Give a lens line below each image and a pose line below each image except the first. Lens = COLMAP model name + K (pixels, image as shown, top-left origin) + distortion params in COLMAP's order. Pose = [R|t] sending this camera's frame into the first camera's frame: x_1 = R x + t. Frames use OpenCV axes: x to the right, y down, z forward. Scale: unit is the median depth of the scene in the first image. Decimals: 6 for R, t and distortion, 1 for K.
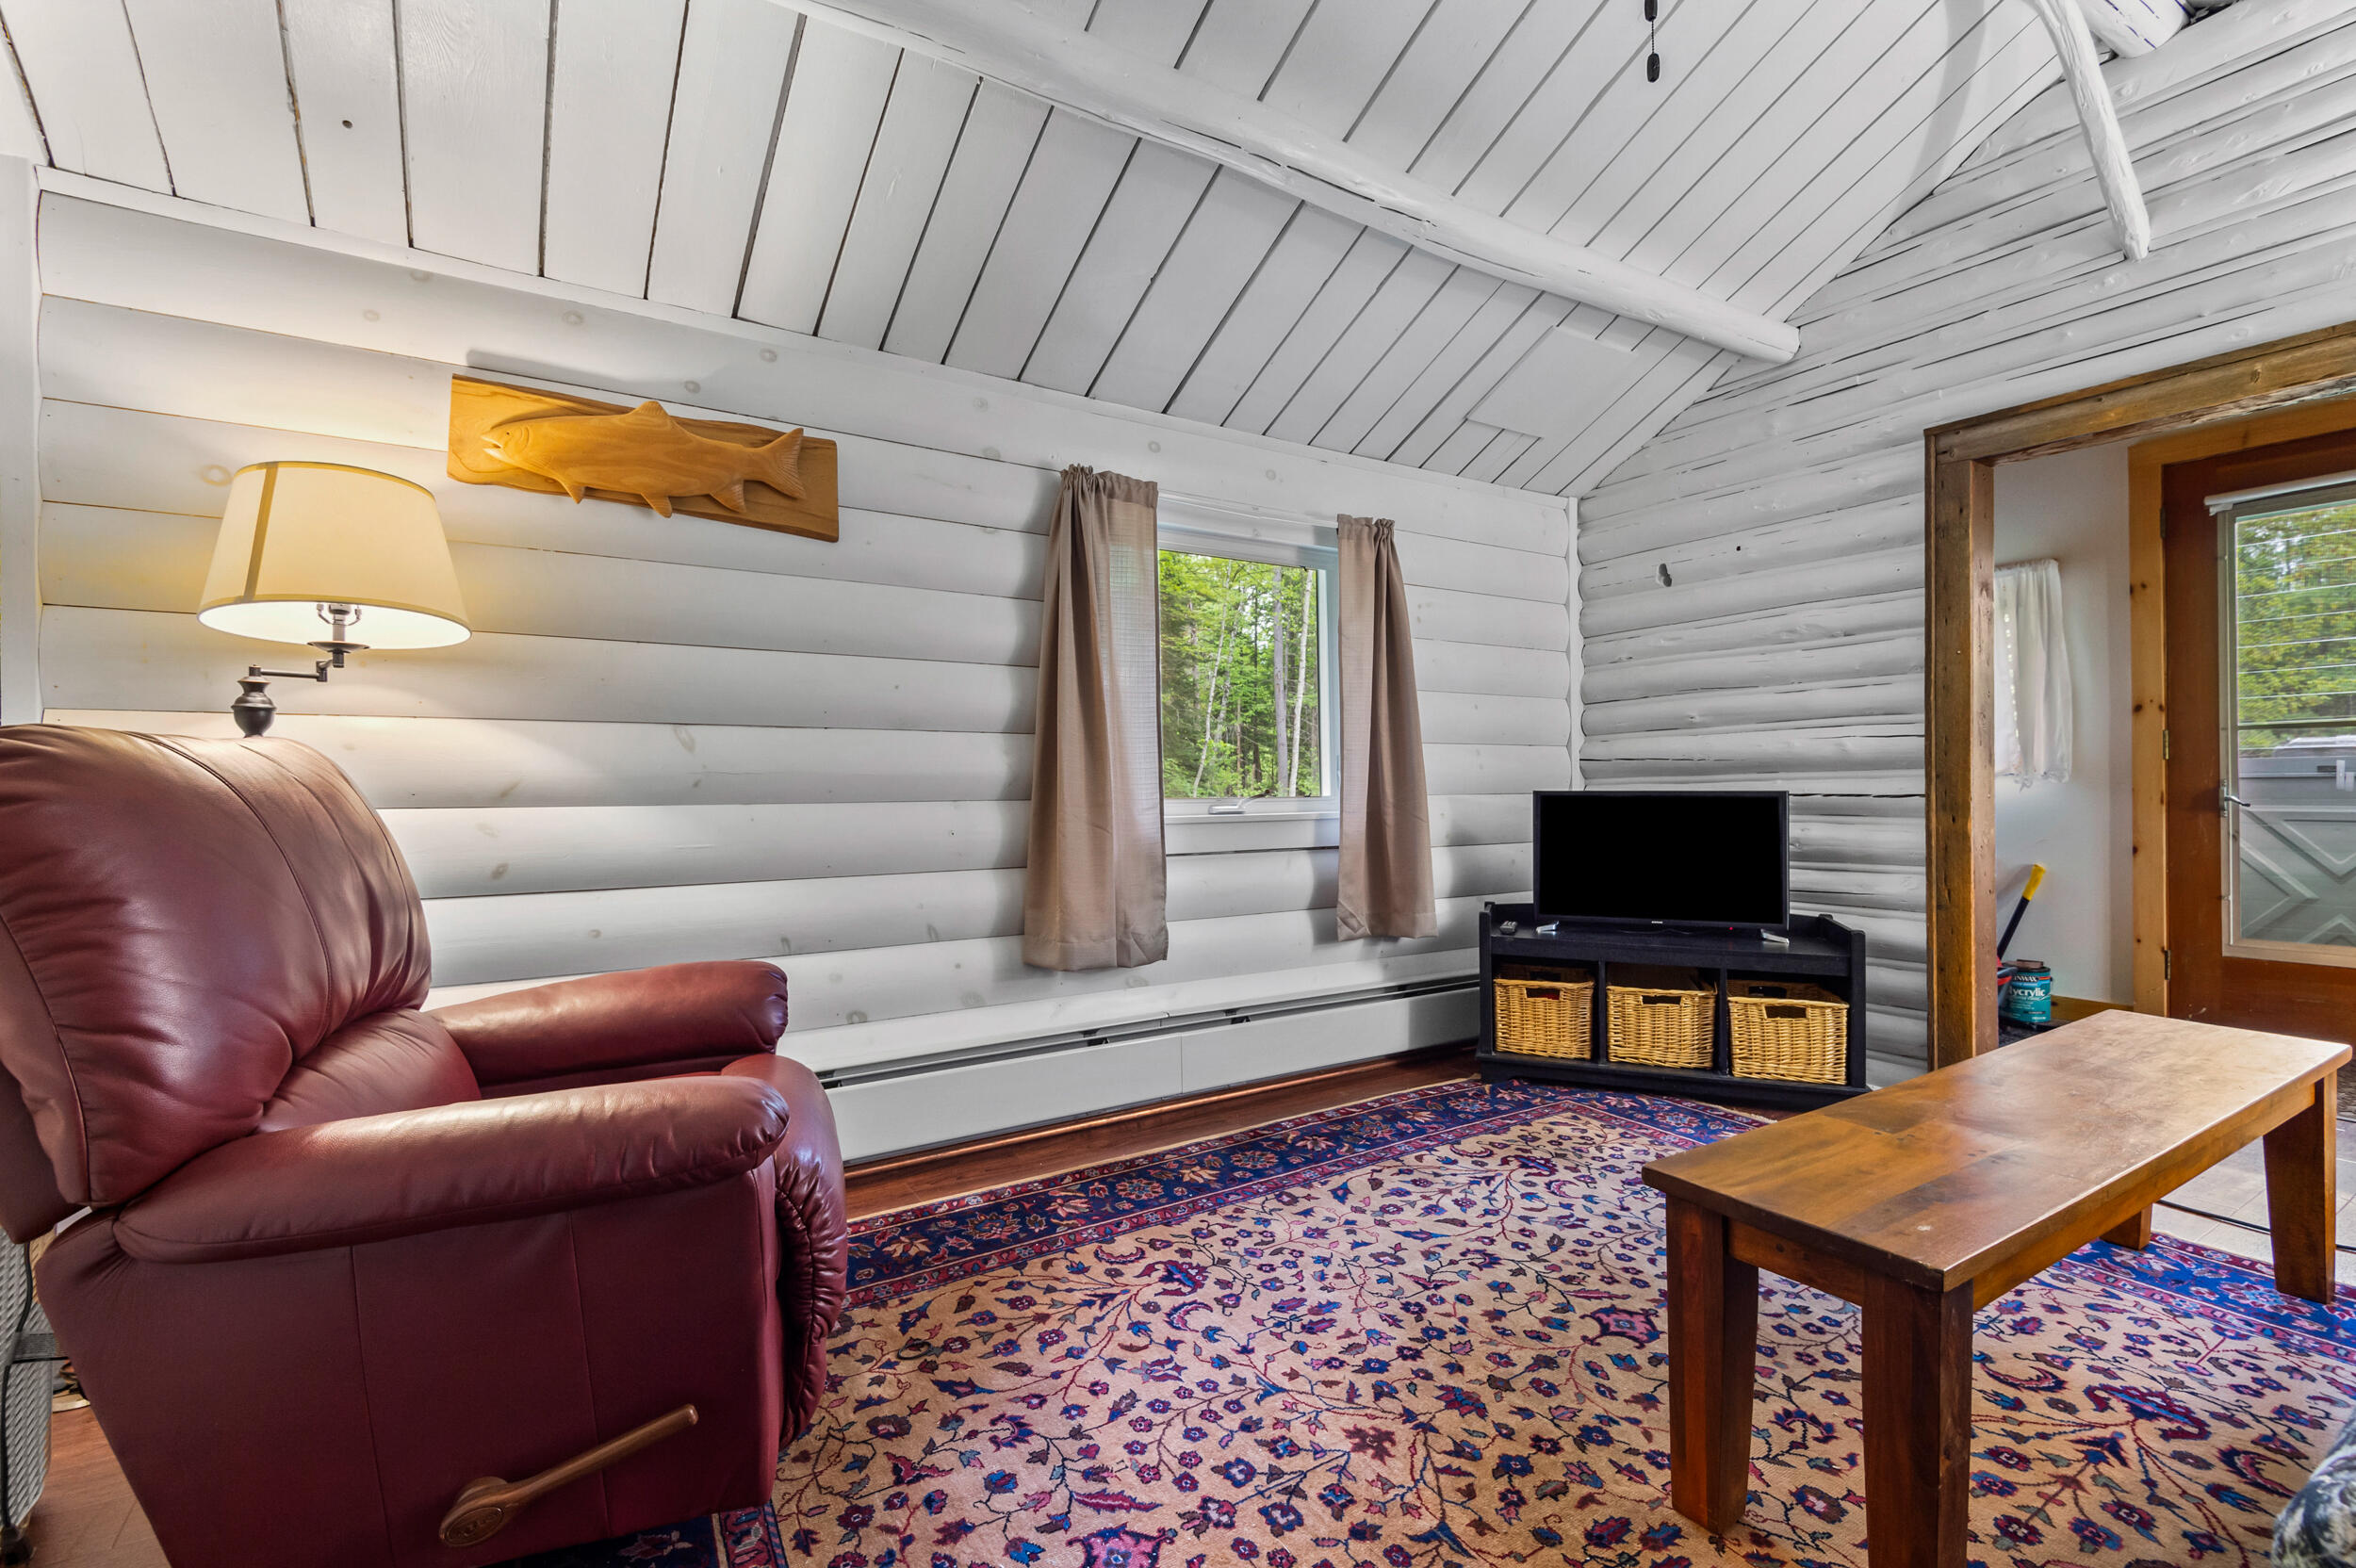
lens RADIAL K [[1045.0, 0, 1197.4], [0, 1045.0, 777.8], [0, 0, 1]] dist [-0.000446, -0.006512]
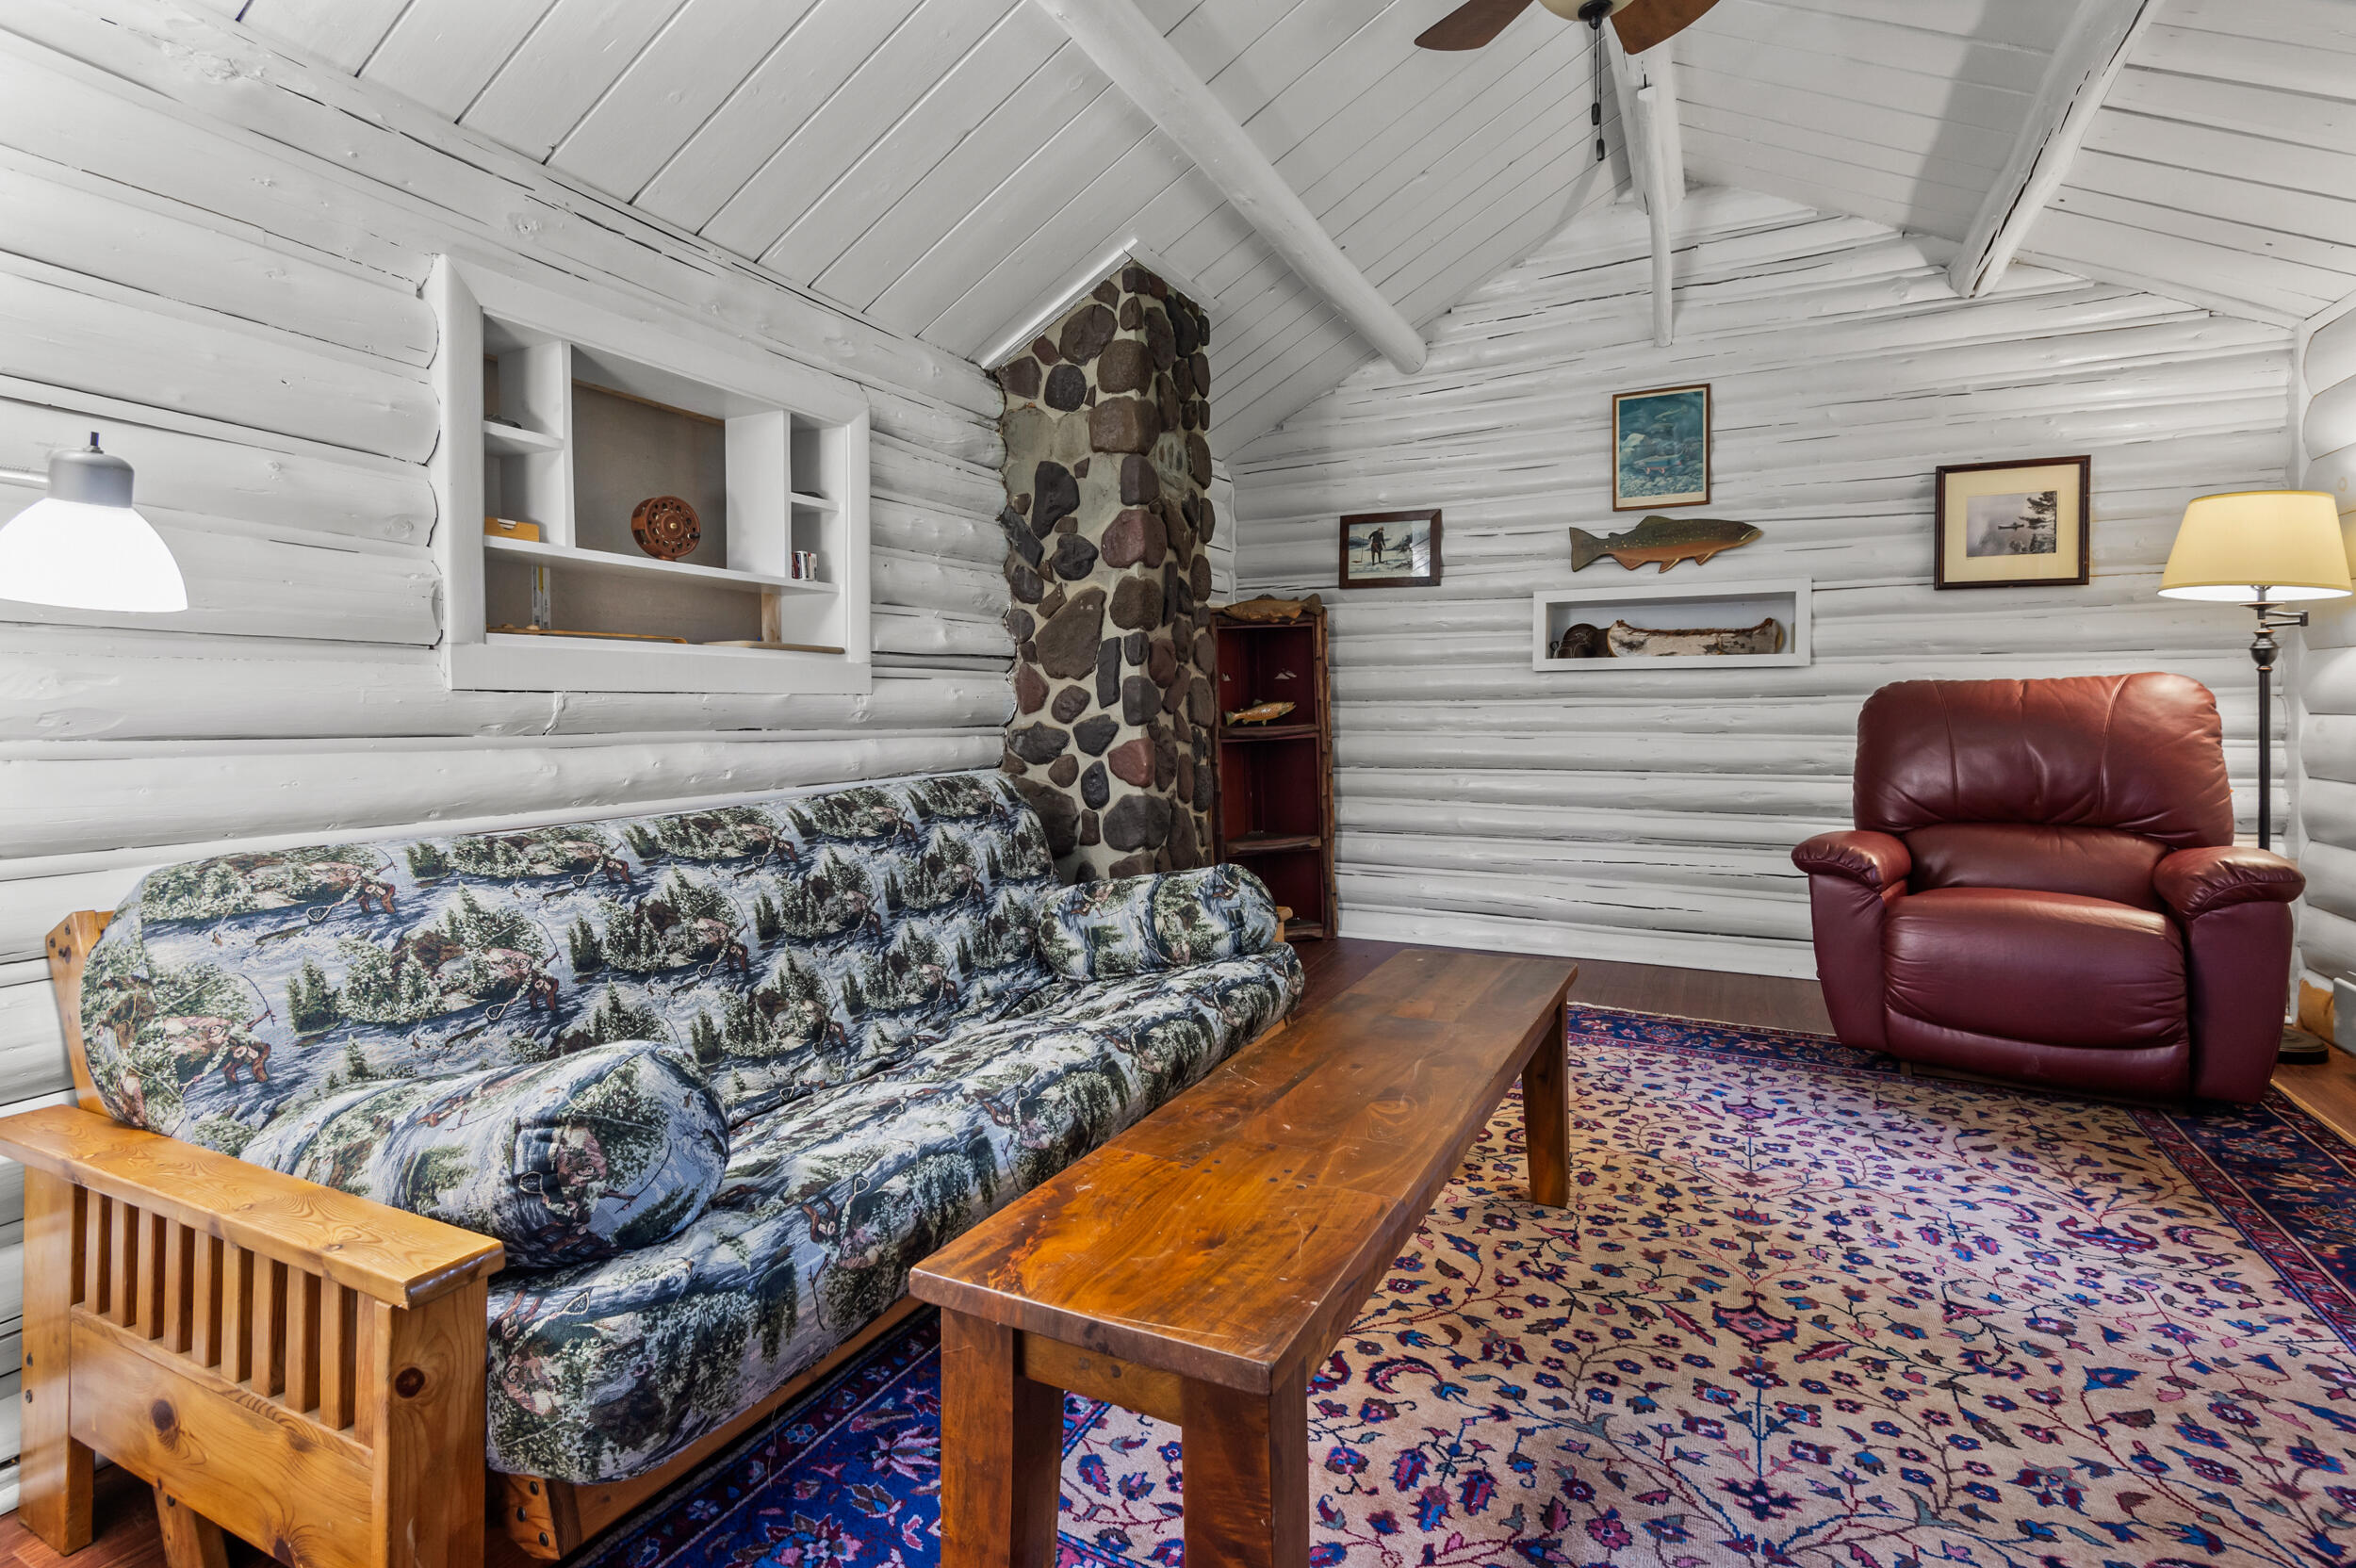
lens RADIAL K [[1097.4, 0, 1192.1], [0, 1097.4, 791.8], [0, 0, 1]] dist [0.010343, -0.011367]
pose [[-0.854645, 0.054836, -0.516308, 1.131727], [0.015754, 0.996688, 0.079779, -0.009194], [0.518973, 0.060049, -0.852679, 1.348158]]
